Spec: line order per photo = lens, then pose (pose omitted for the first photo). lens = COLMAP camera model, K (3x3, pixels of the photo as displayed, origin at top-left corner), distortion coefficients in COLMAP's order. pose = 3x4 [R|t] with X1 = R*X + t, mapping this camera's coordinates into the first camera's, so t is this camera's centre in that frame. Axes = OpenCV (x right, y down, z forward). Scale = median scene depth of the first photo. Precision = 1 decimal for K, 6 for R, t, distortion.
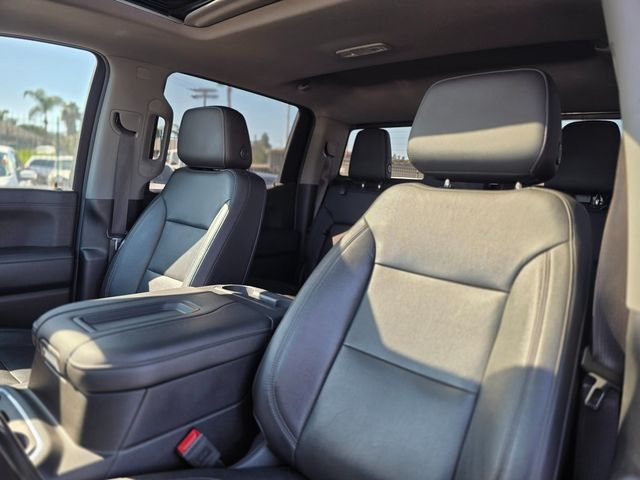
lens RADIAL K [[426.4, 0, 320.0], [0, 426.4, 240.0], [0, 0, 1]] dist [-0.005402, -0.003998]
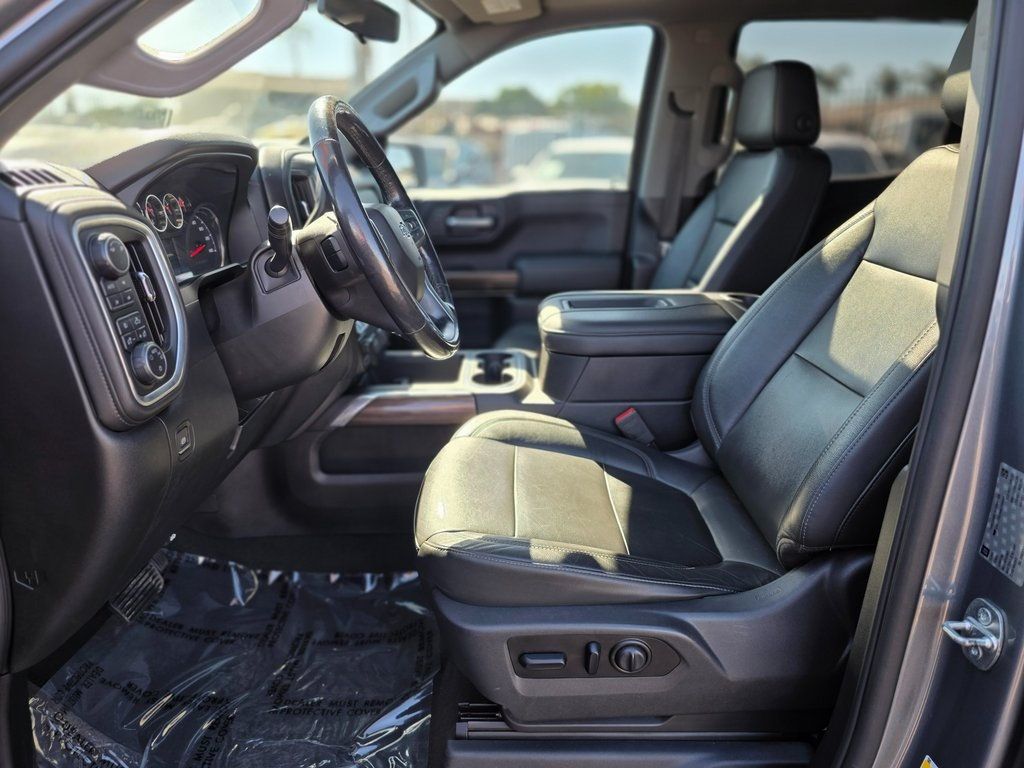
lens RADIAL K [[709.4, 0, 512.0], [0, 709.4, 384.0], [0, 0, 1]] dist [0.017645, -0.001477]
pose [[0.655092, 0.142145, -0.742058, 0.597239], [-0.031430, 0.986420, 0.161207, 0.075674], [0.754895, -0.082283, 0.650663, -0.285380]]
